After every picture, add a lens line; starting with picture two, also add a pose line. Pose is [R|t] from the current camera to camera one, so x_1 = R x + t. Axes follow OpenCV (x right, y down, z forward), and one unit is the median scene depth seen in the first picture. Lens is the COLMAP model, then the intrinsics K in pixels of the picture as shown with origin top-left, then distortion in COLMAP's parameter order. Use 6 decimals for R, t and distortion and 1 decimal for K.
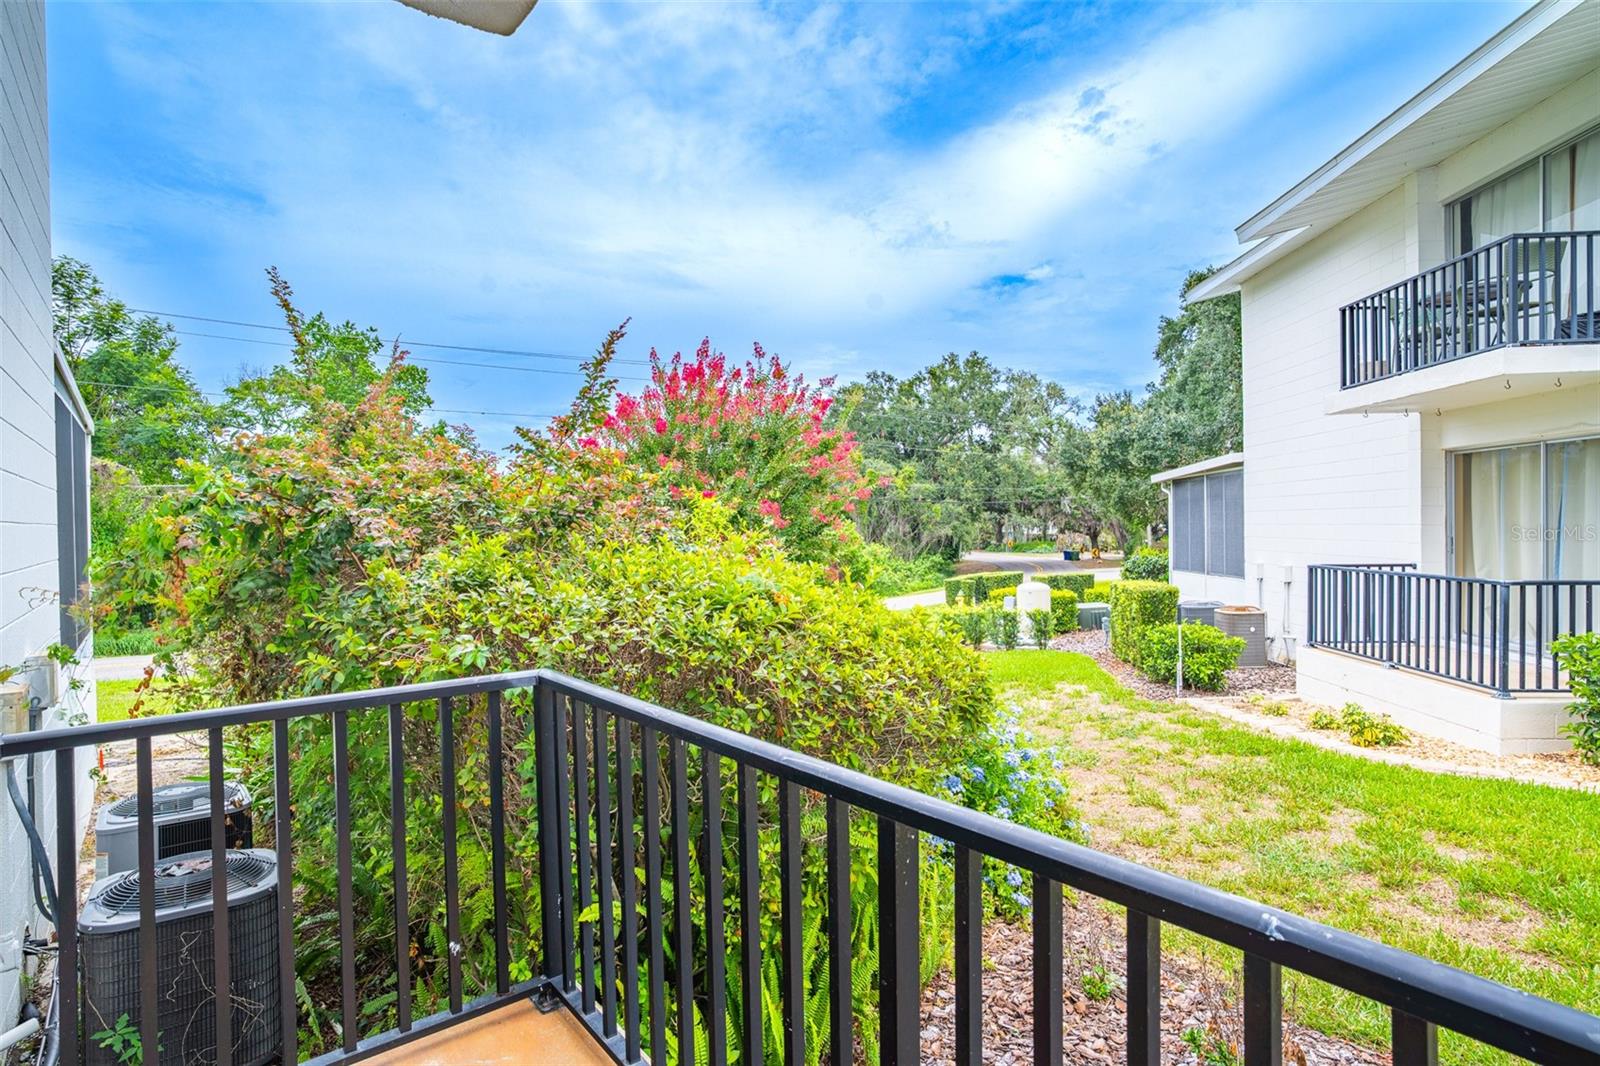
lens RADIAL K [[831.2, 0, 792.8], [0, 831.2, 531.7], [0, 0, 1]] dist [-0.077117, 0.037489]
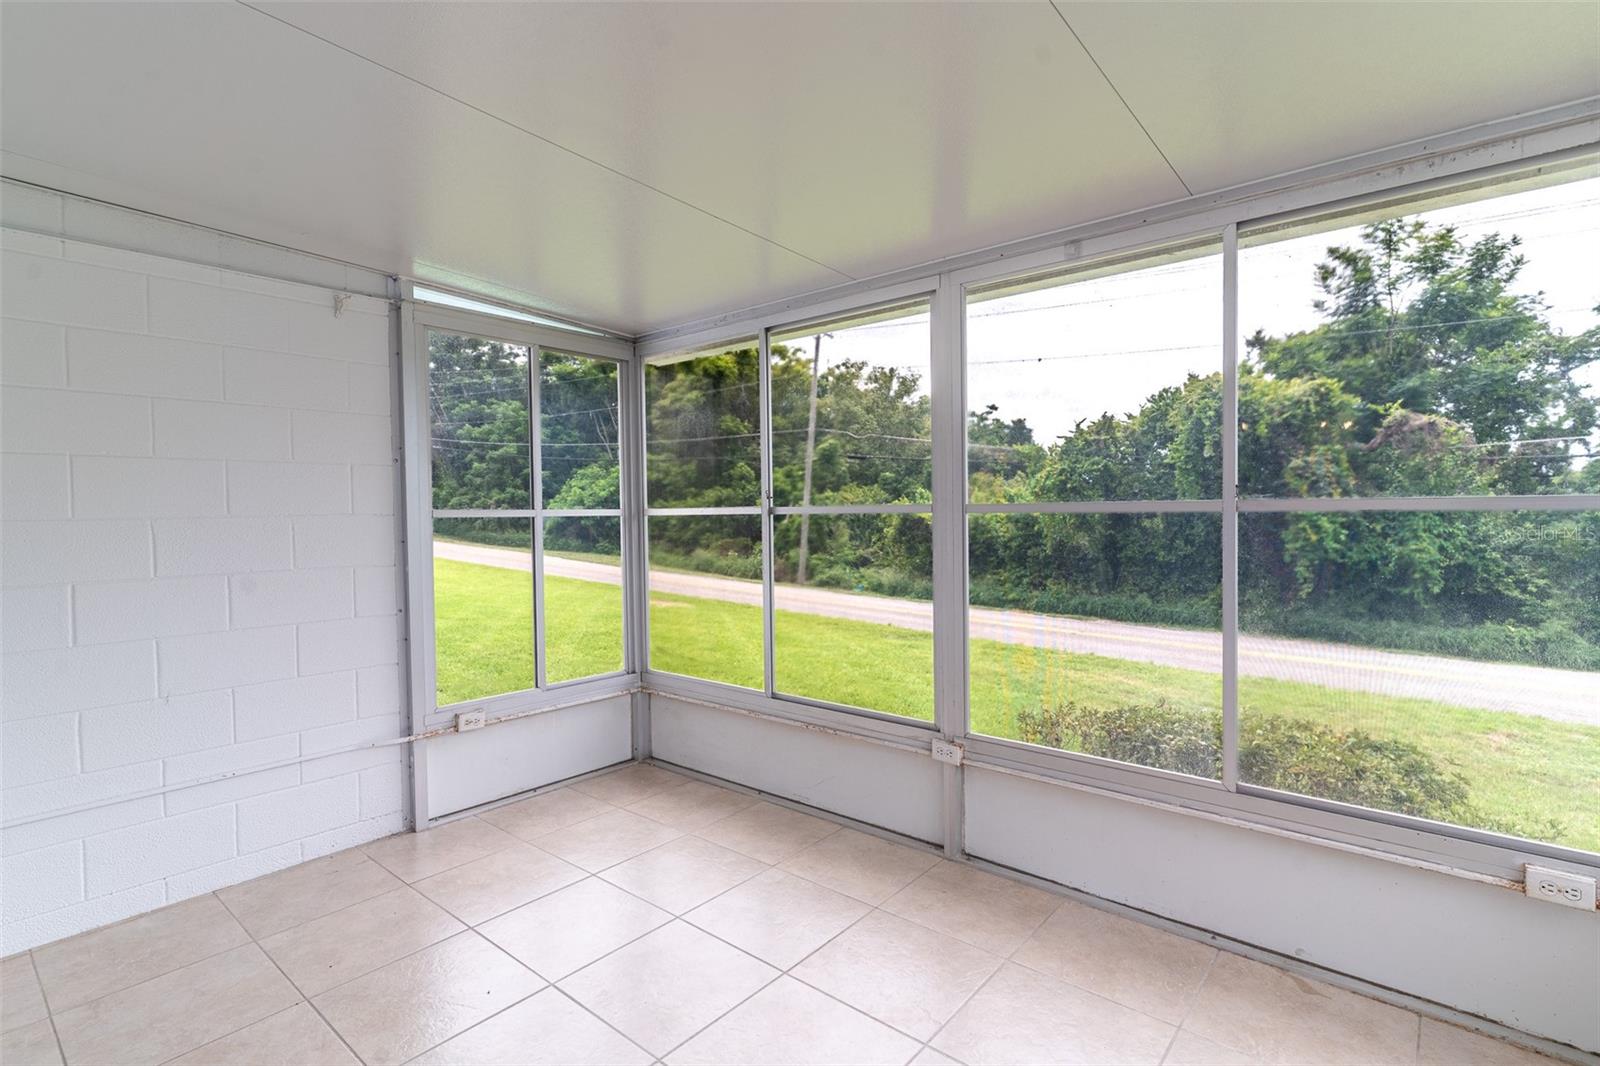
lens RADIAL K [[768.1, 0, 792.7], [0, 768.1, 533.7], [0, 0, 1]] dist [0.000852, -0.000338]
pose [[0.197412, 0.040931, -0.979466, -0.148381], [0.000084, 0.999127, 0.041770, -0.000832], [0.980321, -0.008328, 0.197237, 0.139261]]
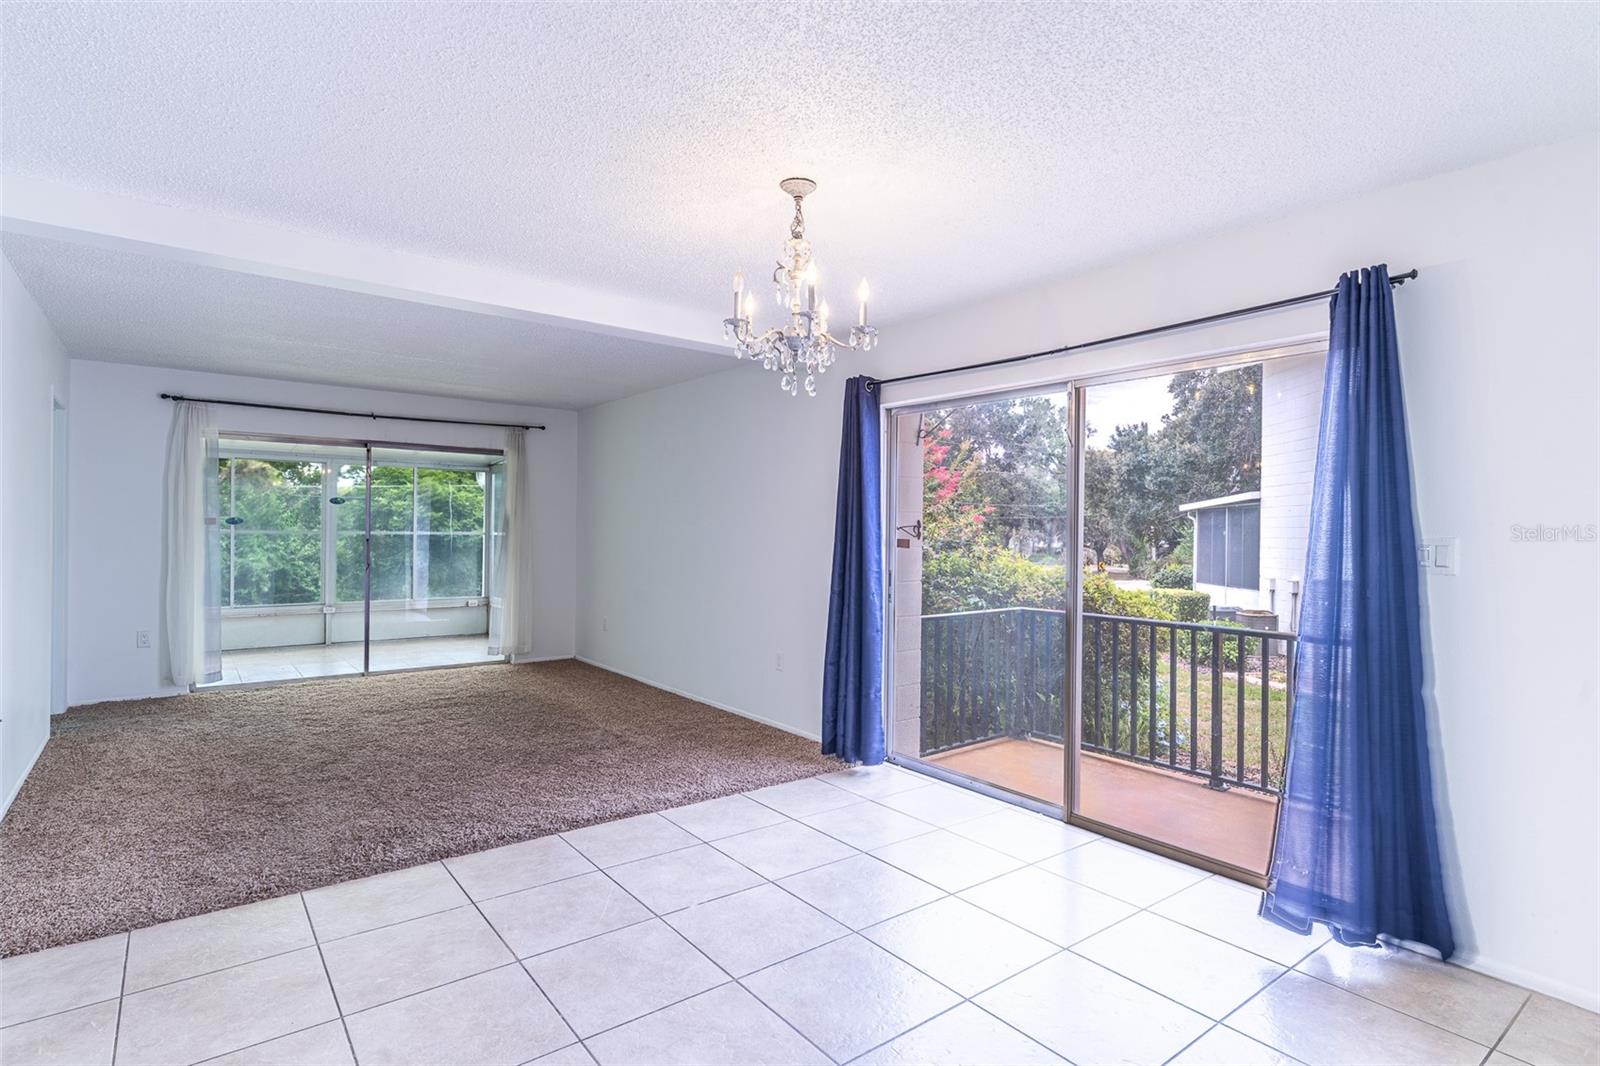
lens RADIAL K [[802.3, 0, 791.1], [0, 802.3, 530.3], [0, 0, 1]] dist [0.001693, -0.000605]
pose [[0.999642, 0.025969, -0.006408, -0.067600], [-0.026026, 0.999622, -0.008910, -0.002206], [0.006174, 0.009073, 0.999940, -0.103459]]
